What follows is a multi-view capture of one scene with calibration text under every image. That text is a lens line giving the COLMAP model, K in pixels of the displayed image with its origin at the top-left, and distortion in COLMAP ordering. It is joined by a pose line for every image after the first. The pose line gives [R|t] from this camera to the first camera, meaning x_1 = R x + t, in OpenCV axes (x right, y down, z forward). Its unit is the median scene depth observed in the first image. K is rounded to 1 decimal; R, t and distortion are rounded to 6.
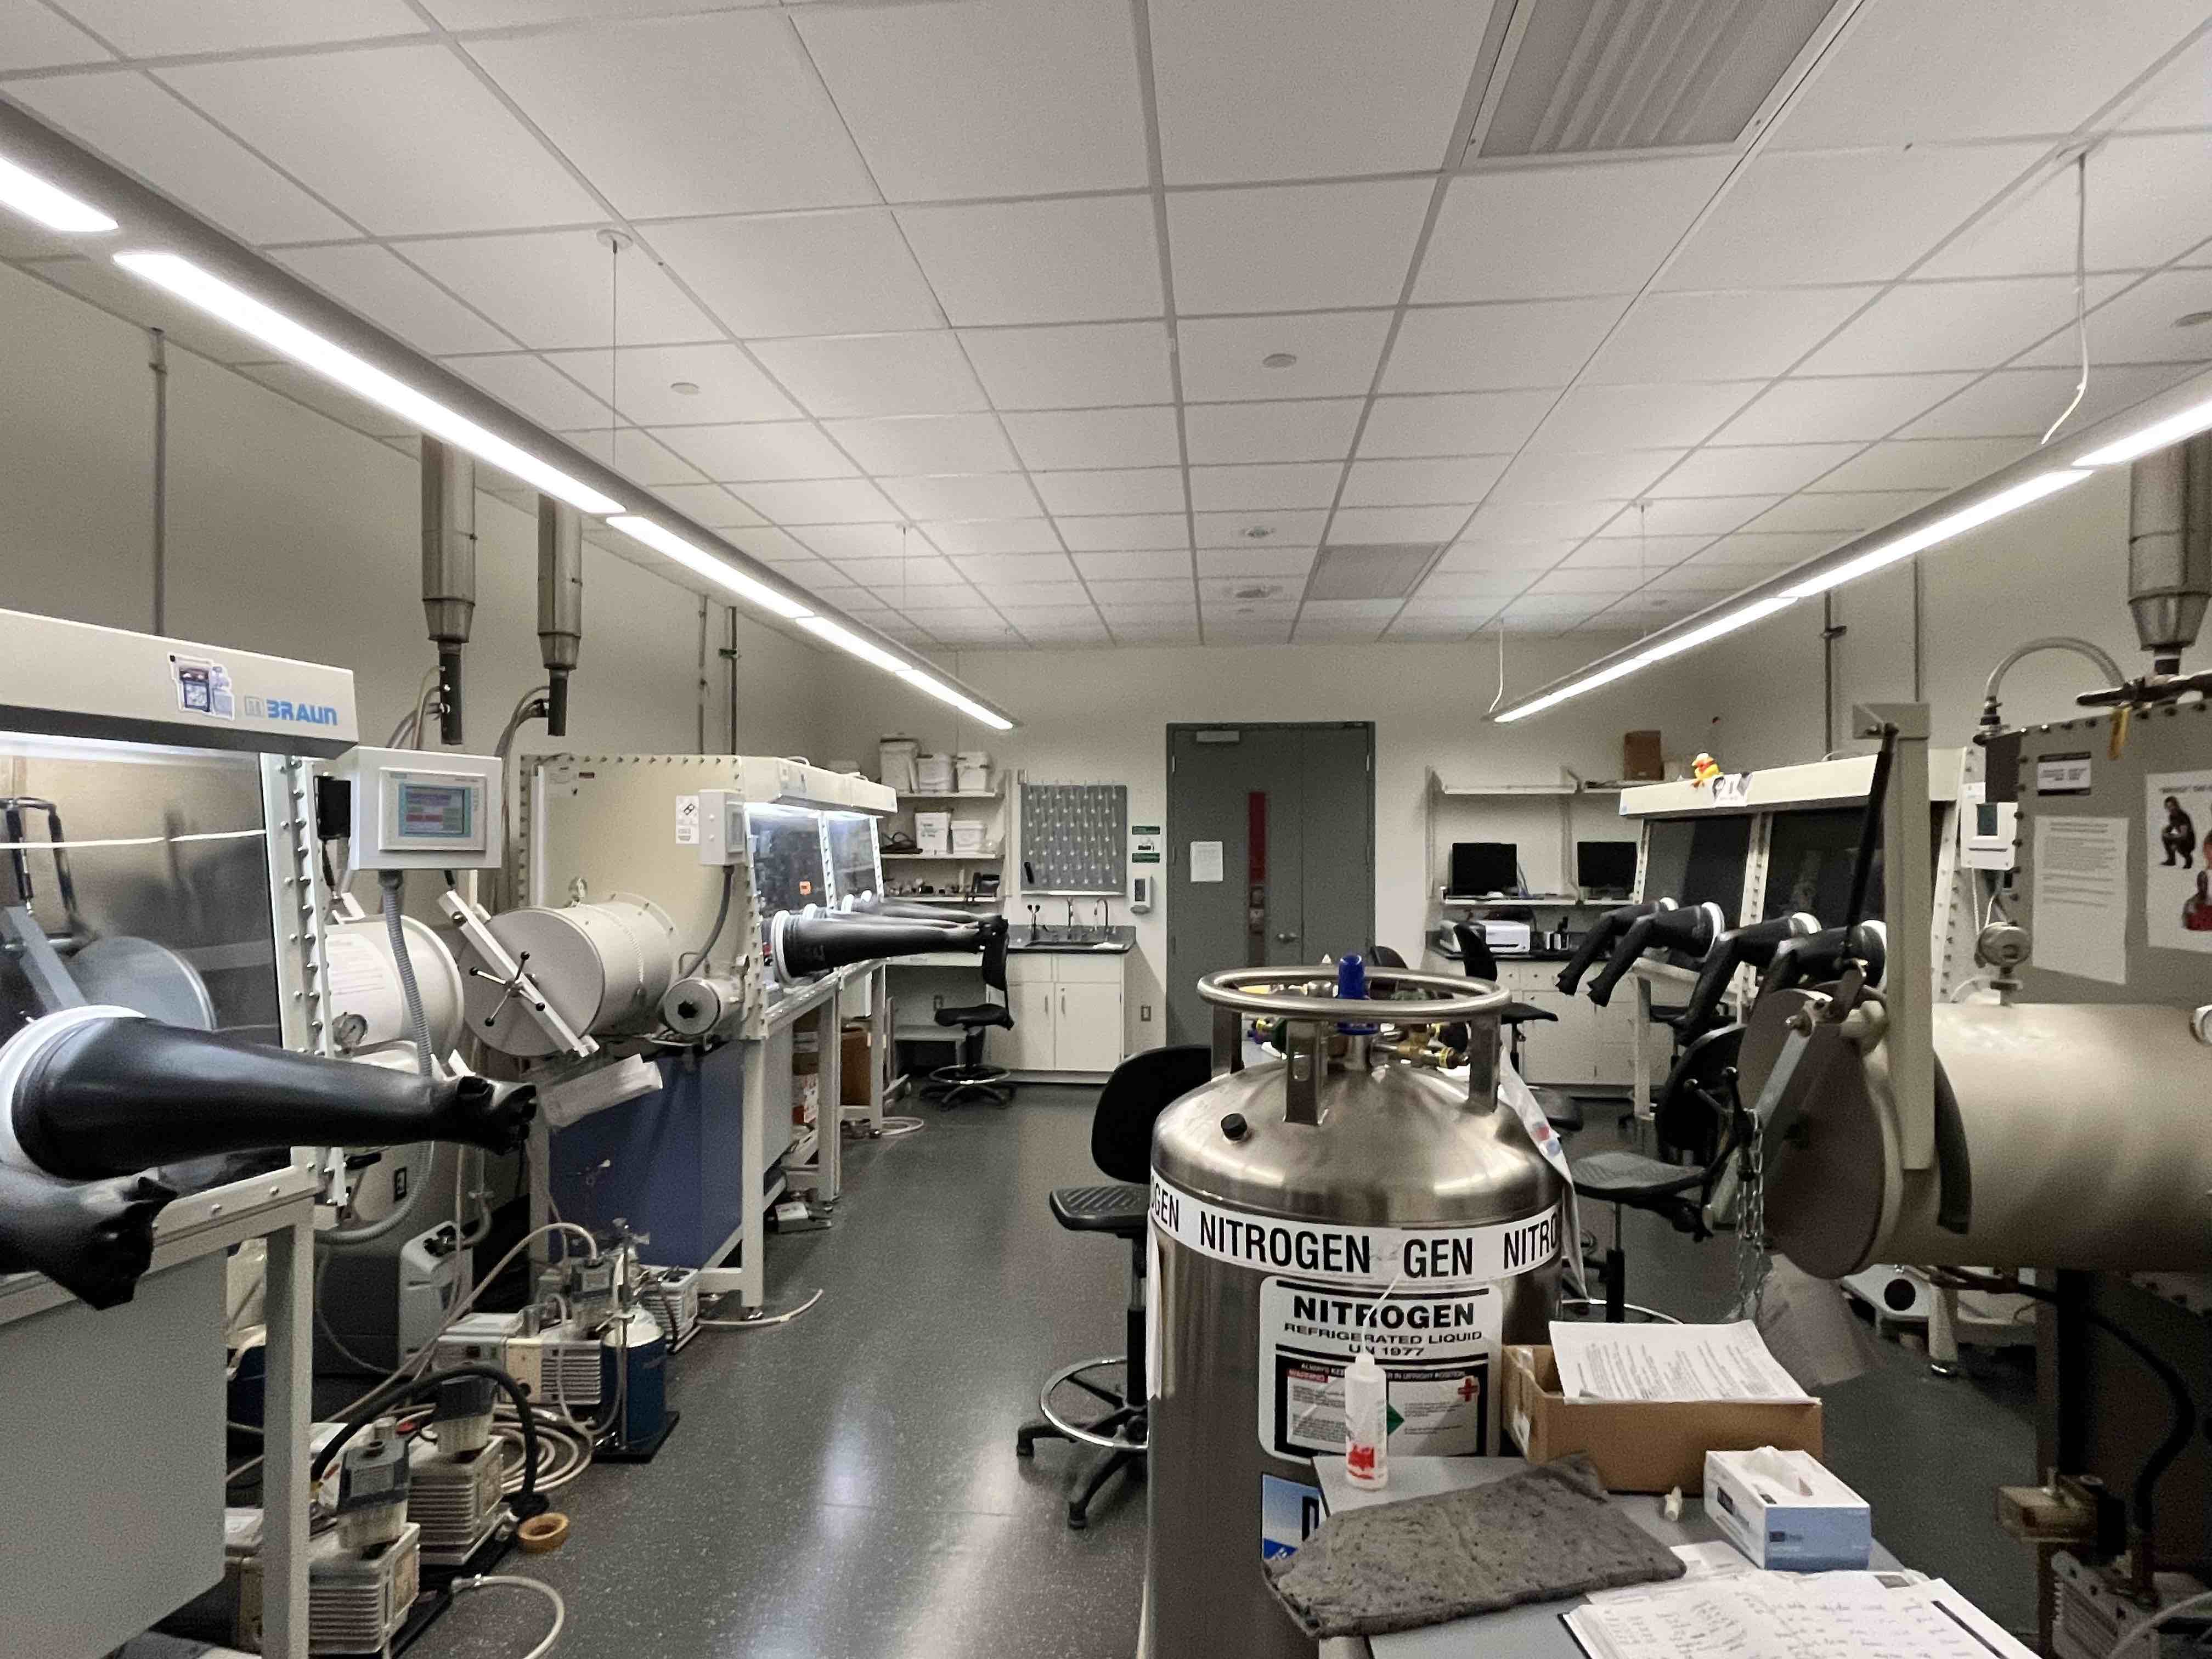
lens RADIAL K [[1148.3, 0, 1106.0], [0, 1148.3, 837.5], [0, 0, 1]] dist [0.002975, 0.001780]
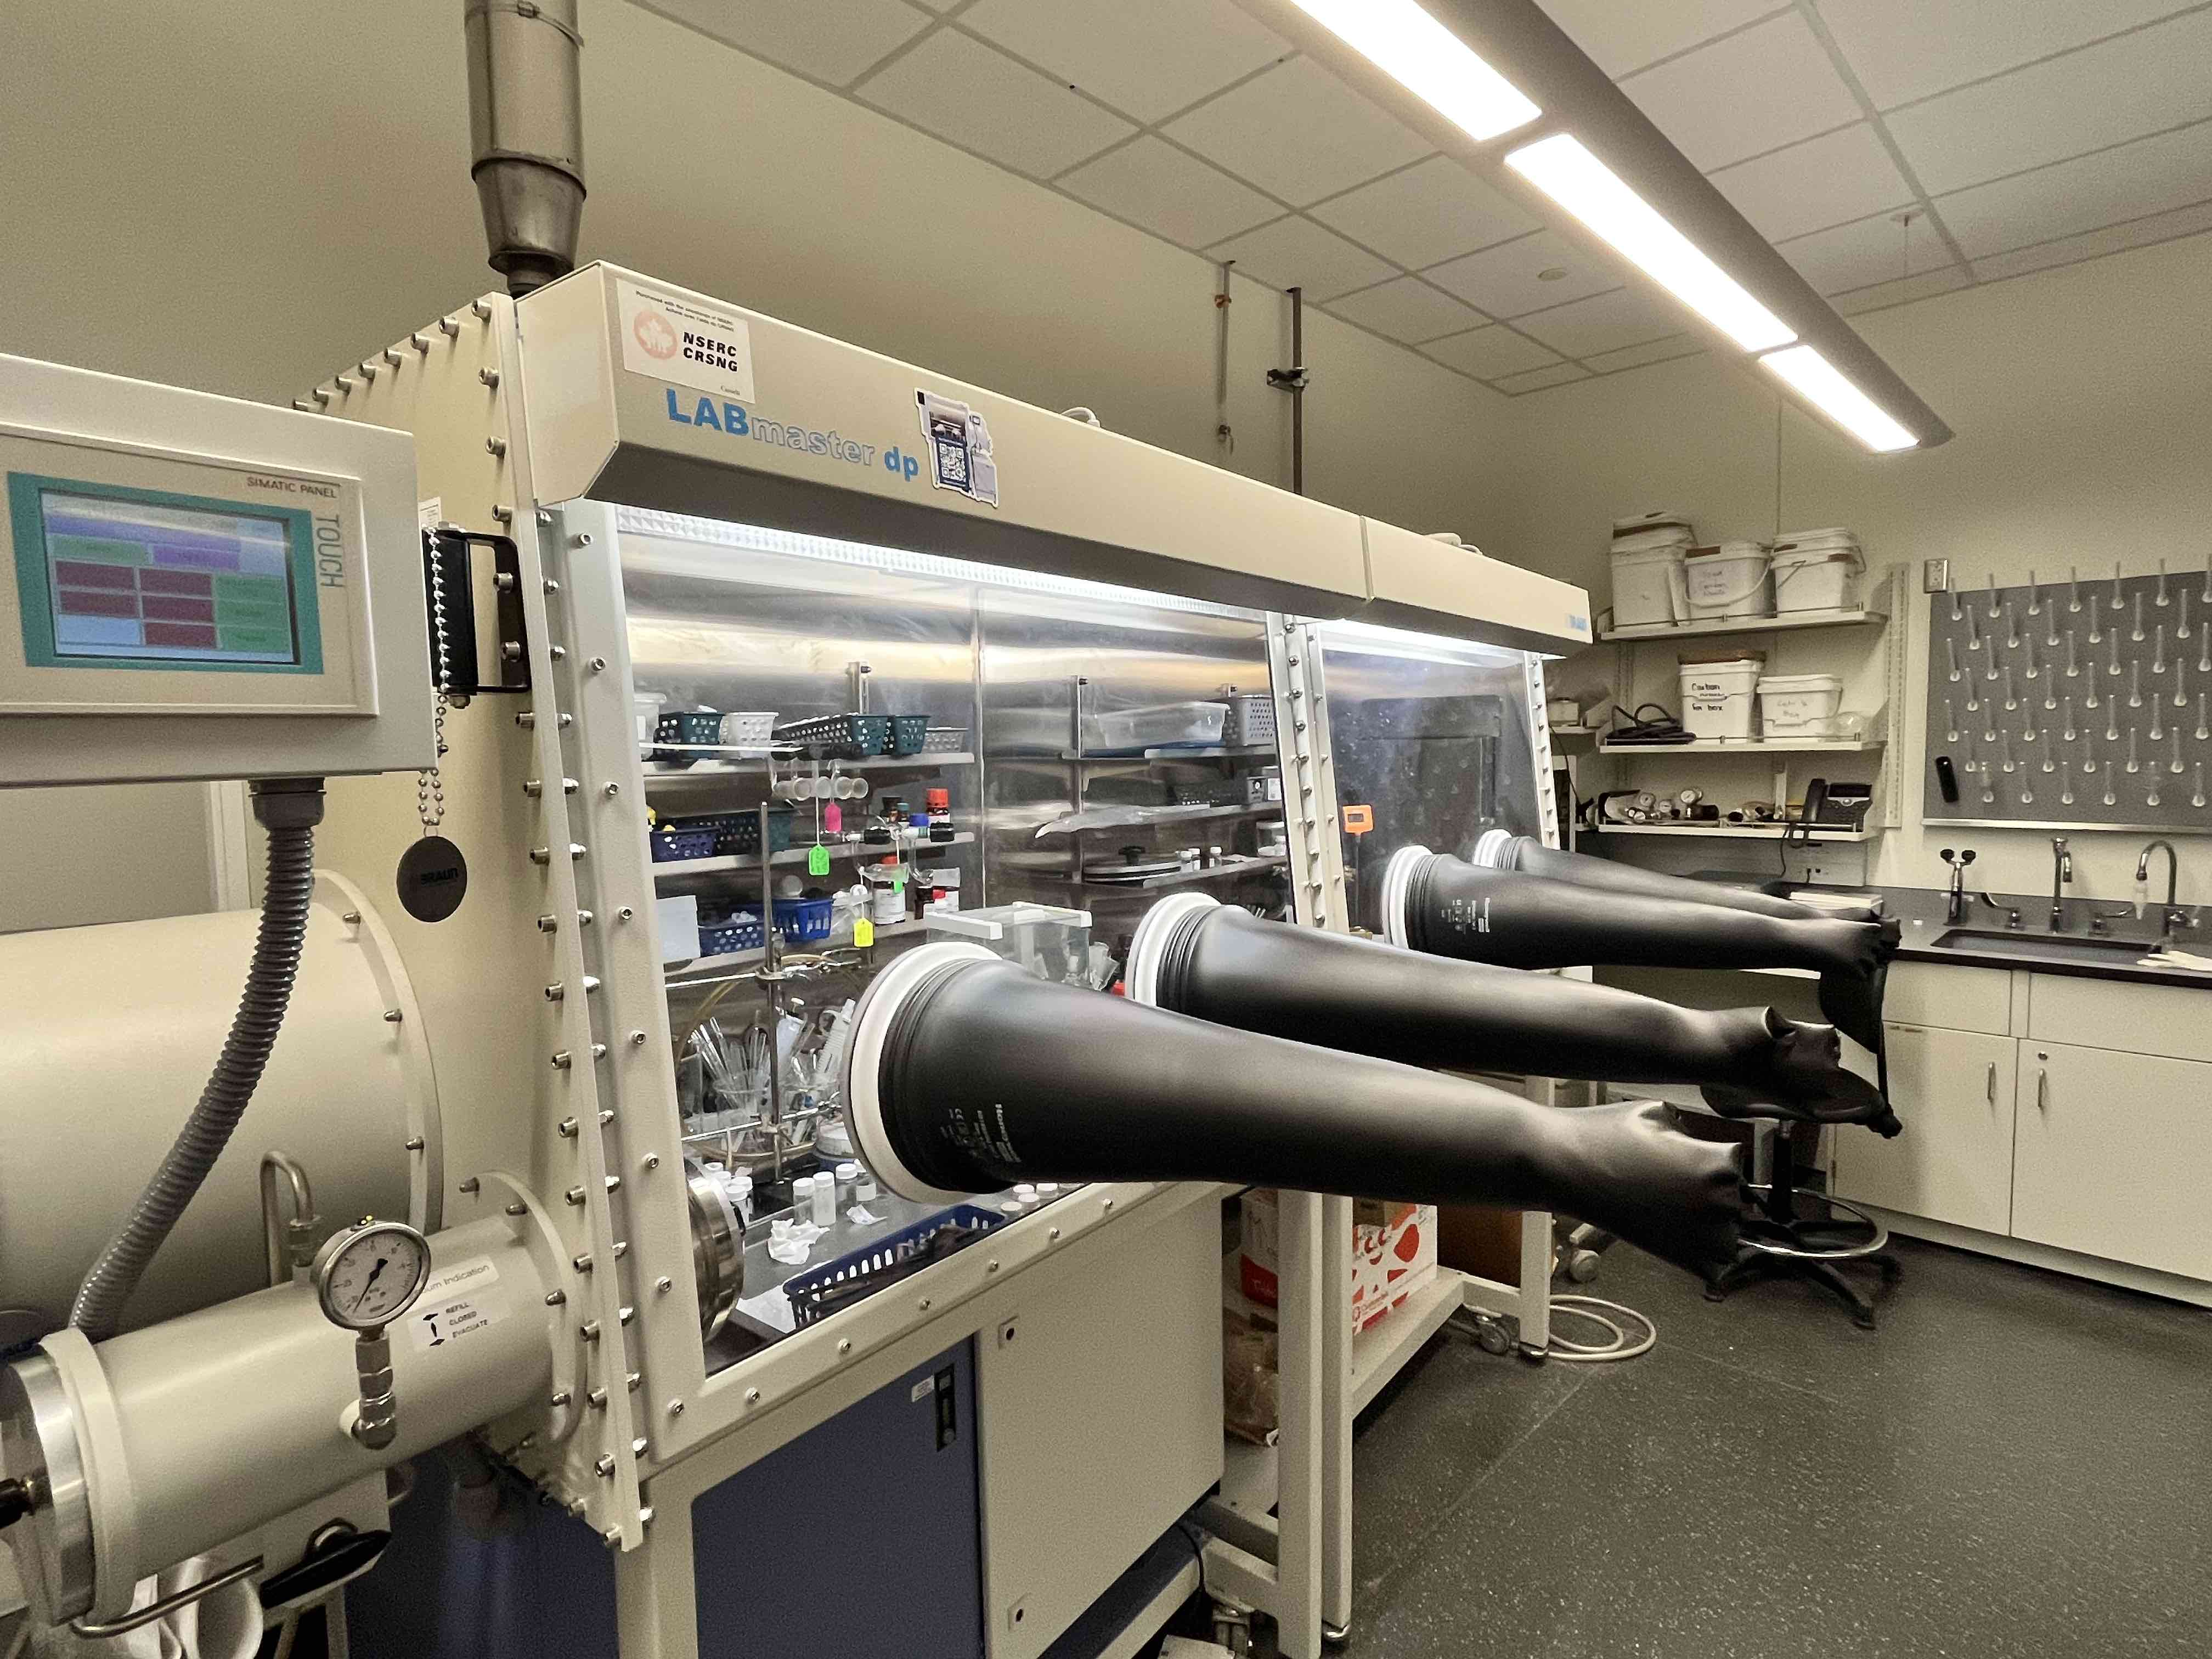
lens RADIAL K [[1148.3, 0, 1106.0], [0, 1148.3, 827.3], [0, 0, 1]] dist [0.002975, 0.001780]
pose [[0.778107, 0.029538, -0.627436, -0.039877], [0.020553, 0.997162, 0.072432, 0.009059], [0.627795, -0.069256, 0.775292, 0.429026]]
